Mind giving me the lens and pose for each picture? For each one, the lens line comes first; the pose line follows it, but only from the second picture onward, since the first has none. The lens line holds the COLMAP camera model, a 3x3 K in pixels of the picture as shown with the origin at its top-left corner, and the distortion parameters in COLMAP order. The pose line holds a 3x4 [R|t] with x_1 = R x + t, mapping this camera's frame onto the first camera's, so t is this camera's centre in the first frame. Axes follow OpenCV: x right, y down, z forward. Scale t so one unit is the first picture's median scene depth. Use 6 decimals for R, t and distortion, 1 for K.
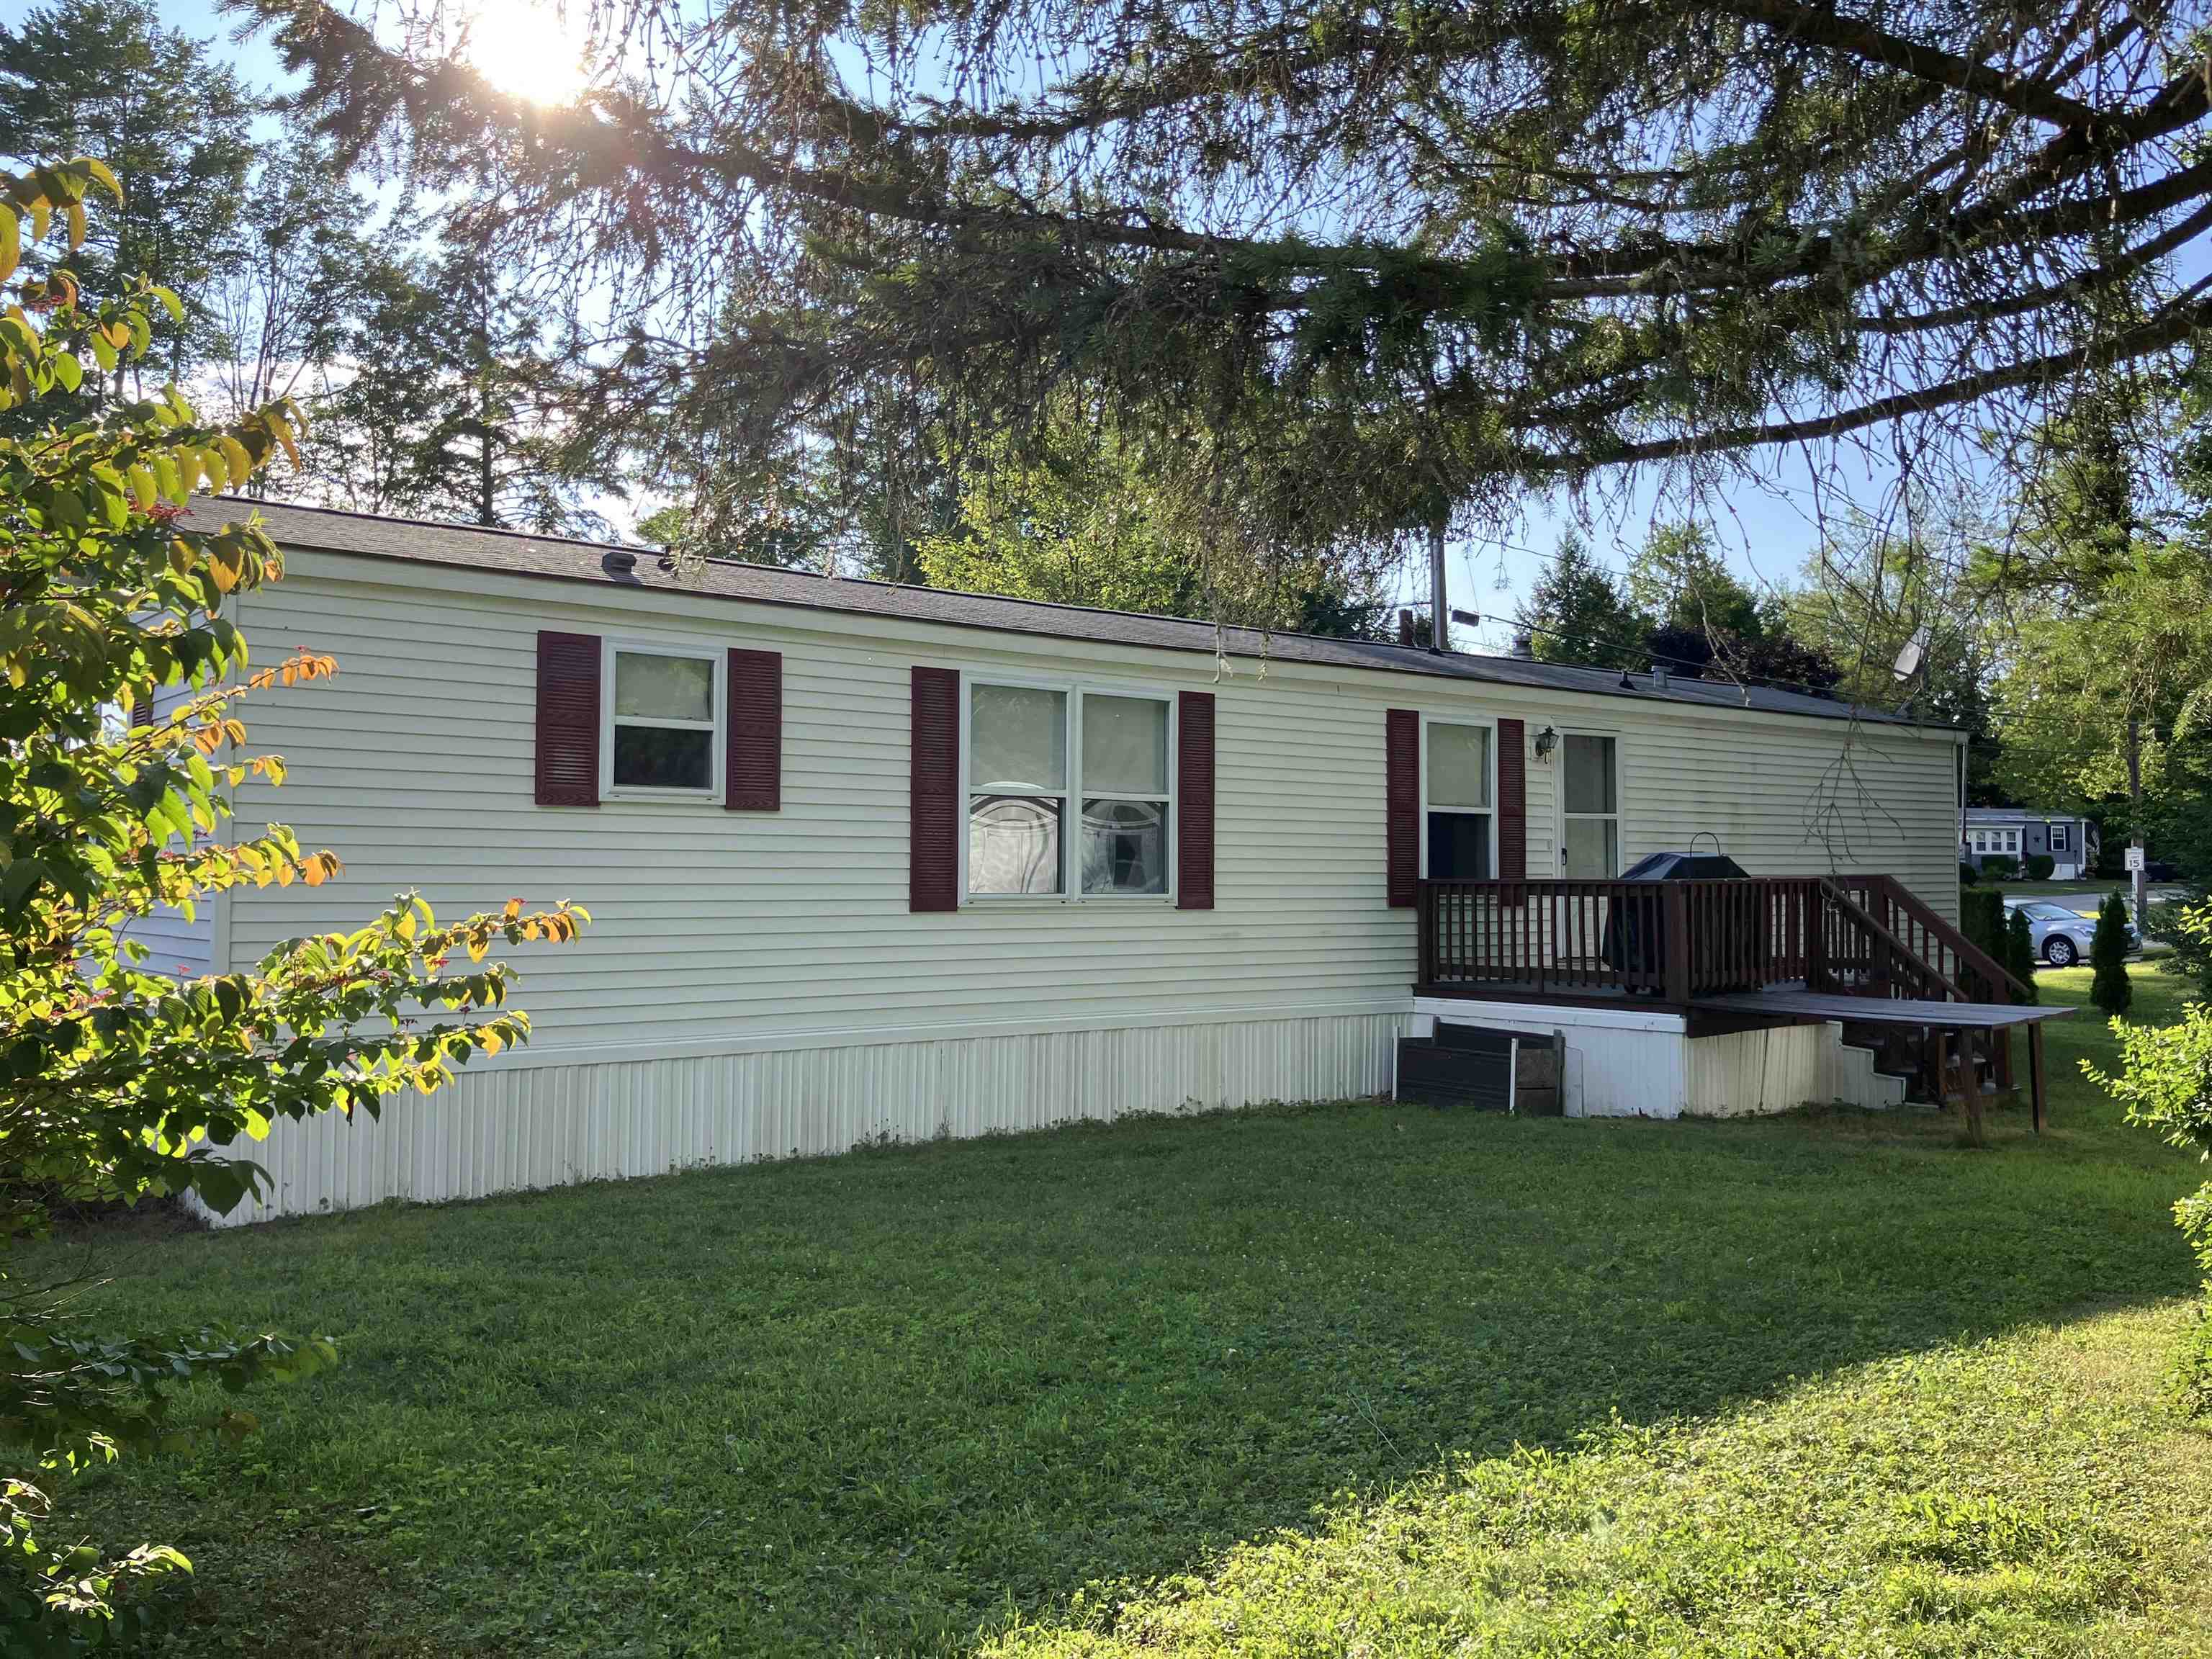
lens RADIAL K [[1802.3, 0, 1105.6], [0, 1802.3, 824.9], [0, 0, 1]] dist [-0.006024, 0.001120]
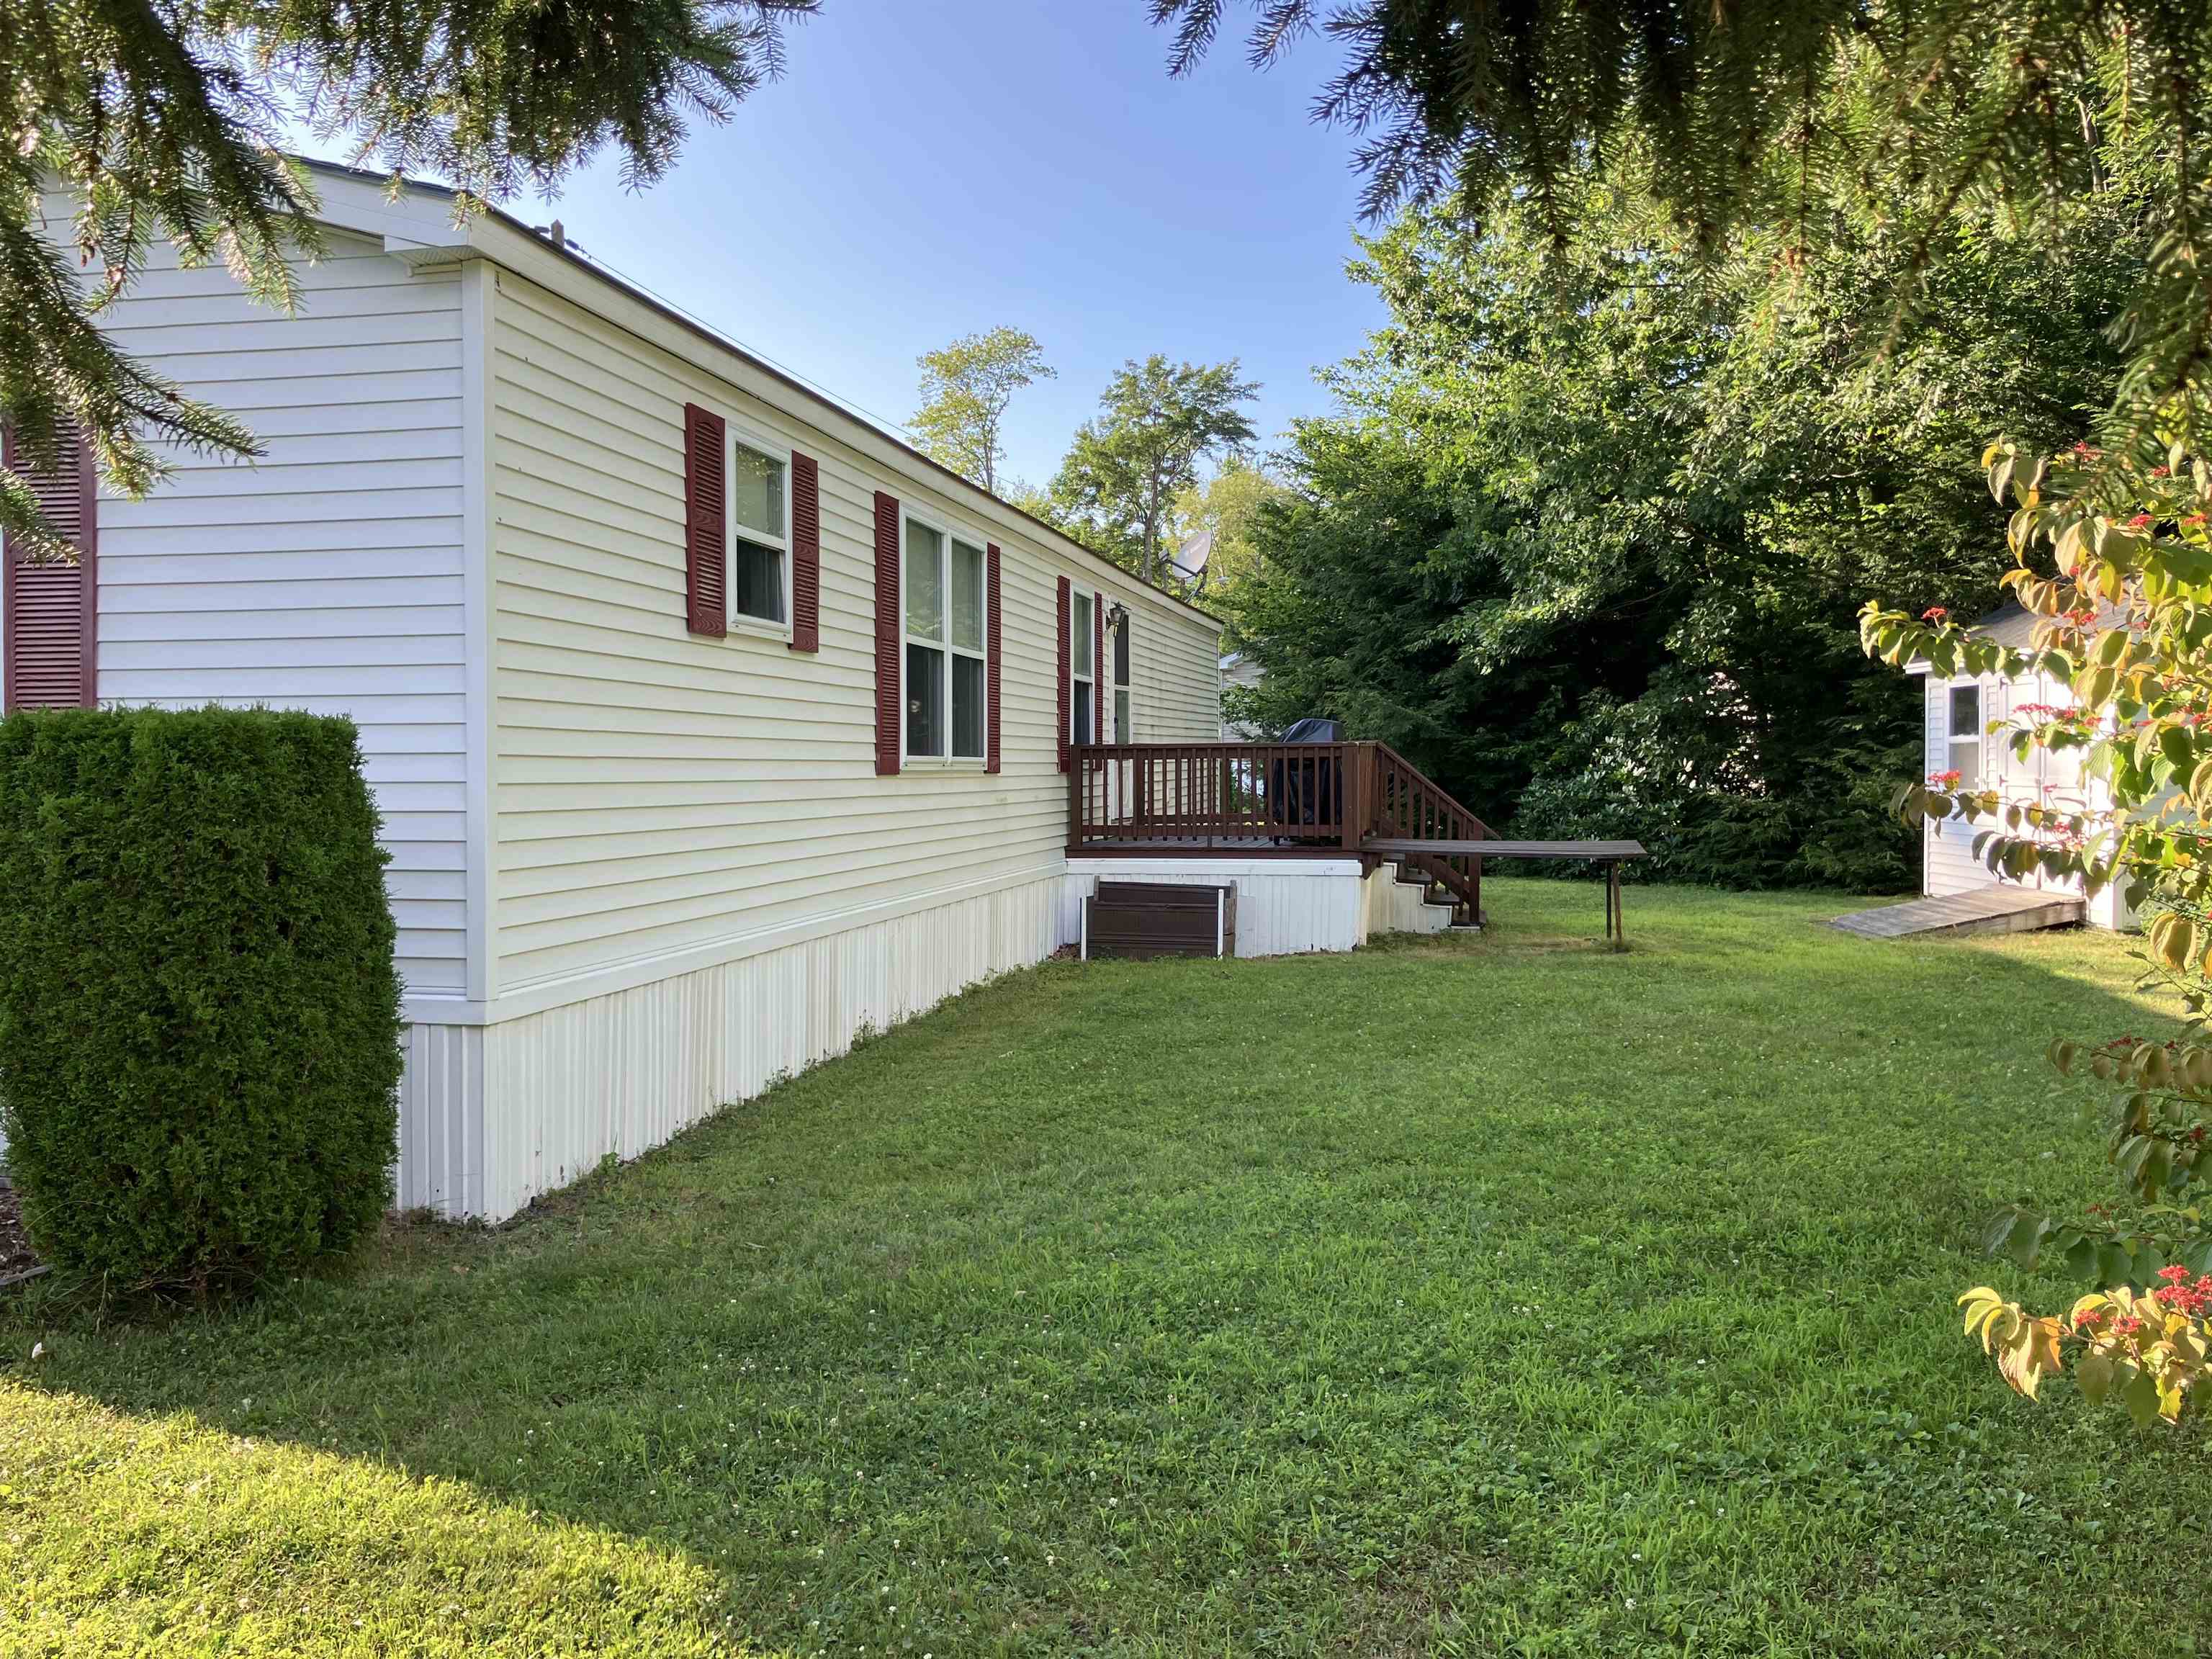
lens RADIAL K [[1802.3, 0, 1105.1], [0, 1802.3, 826.8], [0, 0, 1]] dist [-0.006024, 0.001120]
pose [[0.774414, -0.029851, 0.631974, -0.499689], [-0.010637, 0.998131, 0.060180, 0.017392], [-0.632589, -0.053327, 0.772649, 0.219463]]
